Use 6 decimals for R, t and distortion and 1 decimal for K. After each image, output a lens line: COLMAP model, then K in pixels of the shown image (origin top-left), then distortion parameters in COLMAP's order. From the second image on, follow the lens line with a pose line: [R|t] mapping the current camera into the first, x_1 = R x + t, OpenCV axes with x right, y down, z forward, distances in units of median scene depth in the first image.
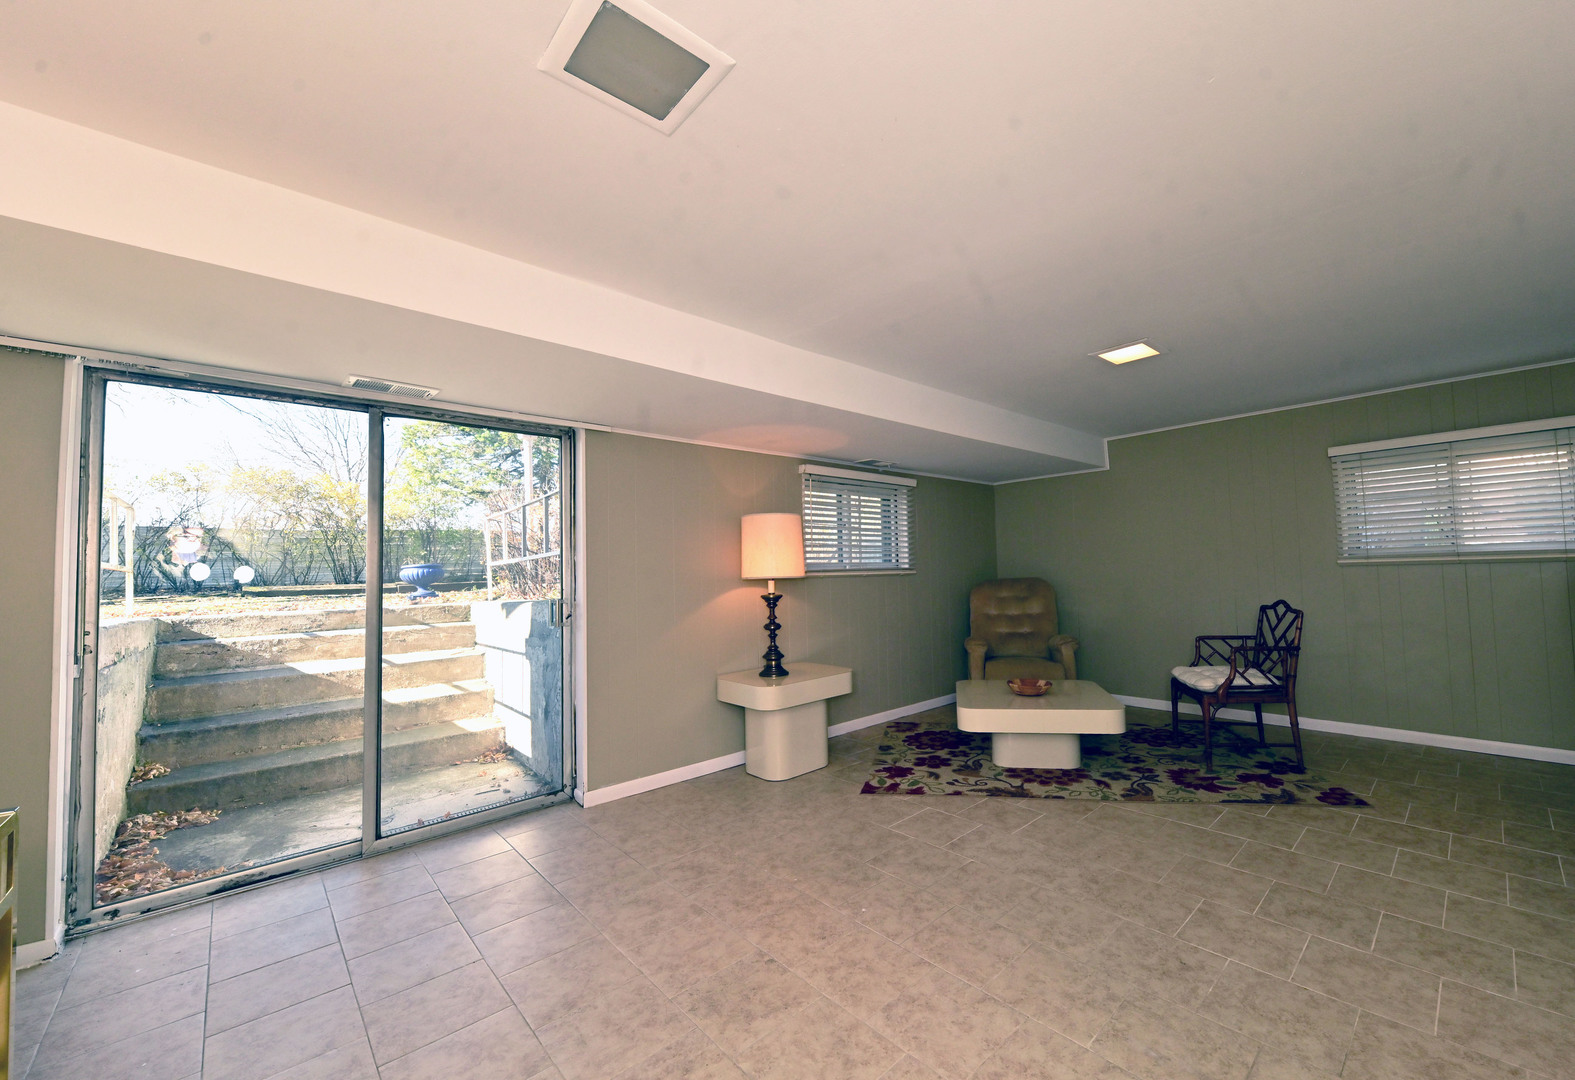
lens RADIAL K [[619.6, 0, 863.8], [0, 619.6, 542.4], [0, 0, 1]] dist [0.009291, -0.005088]
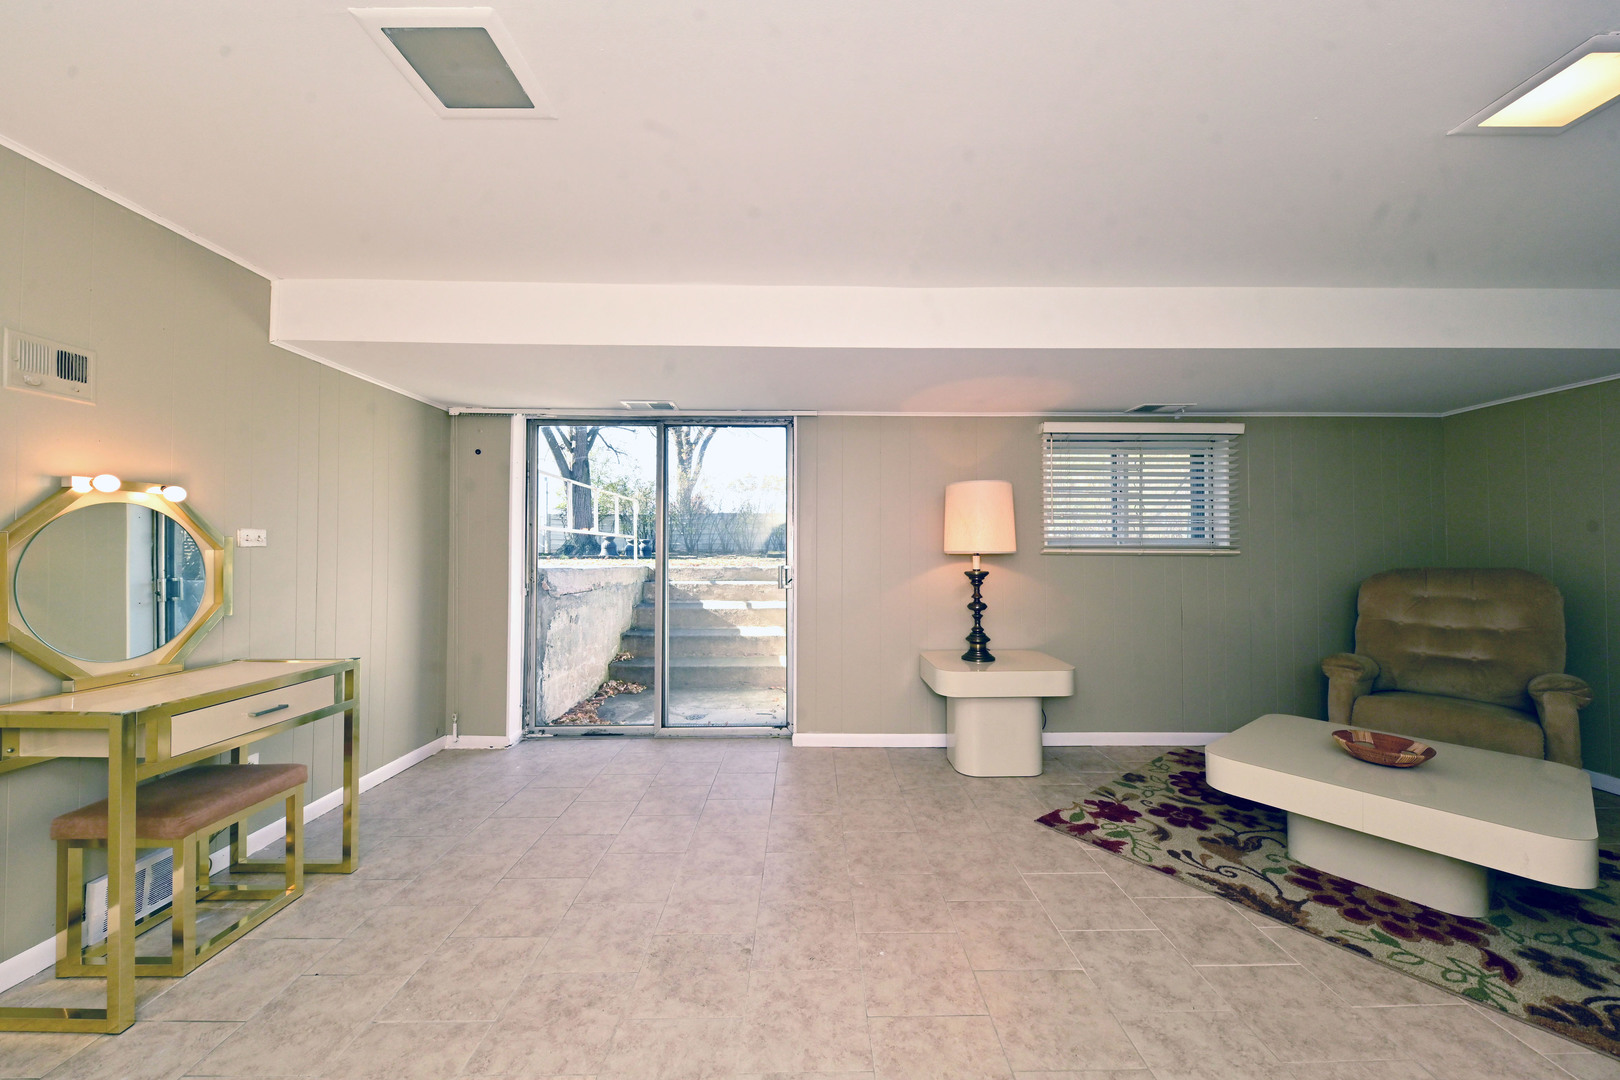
lens RADIAL K [[570.5, 0, 810.0], [0, 570.5, 540.0], [0, 0, 1]] dist [0.008746, -0.006246]
pose [[0.709115, 0.012970, -0.704974, 0.286841], [0.011072, 0.999503, 0.029525, 0.012024], [0.705006, -0.028742, 0.708619, 0.254990]]
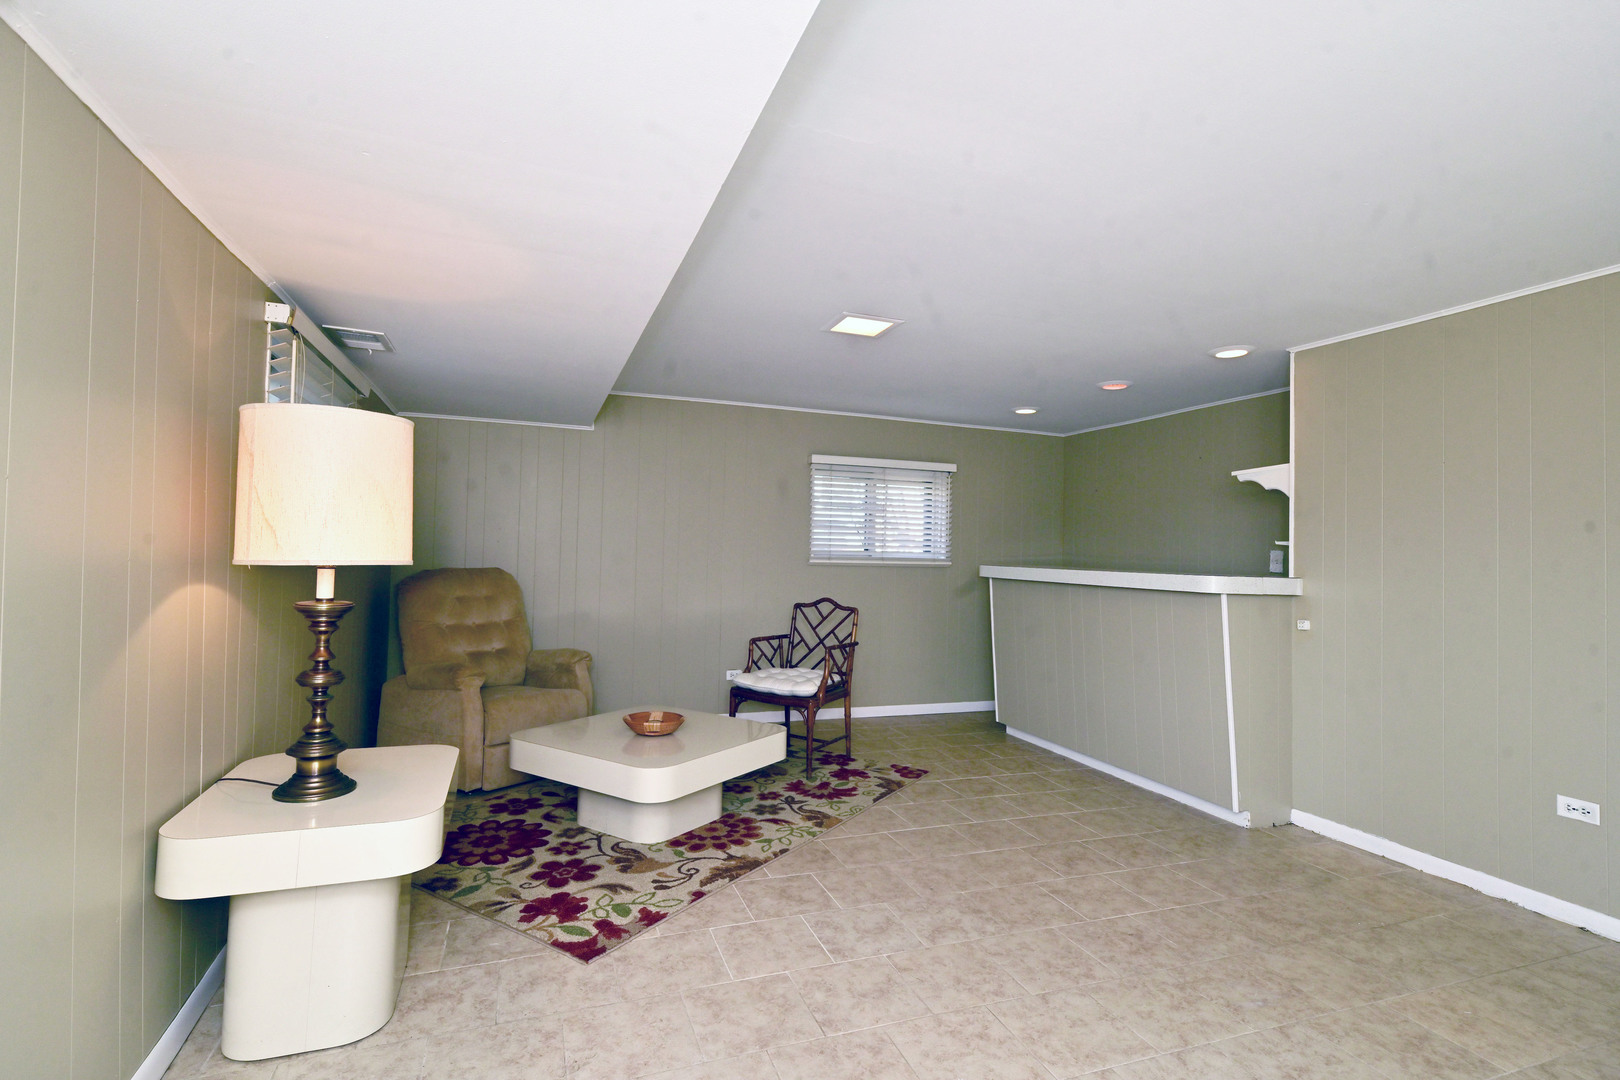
lens RADIAL K [[766.9, 0, 810.0], [0, 766.9, 540.0], [0, 0, 1]] dist [0.012887, 0.000381]
pose [[0.419315, 0.053125, 0.906285, -0.524744], [-0.075661, 0.996858, -0.023428, 0.030137], [-0.904682, -0.058747, 0.422017, 0.517023]]
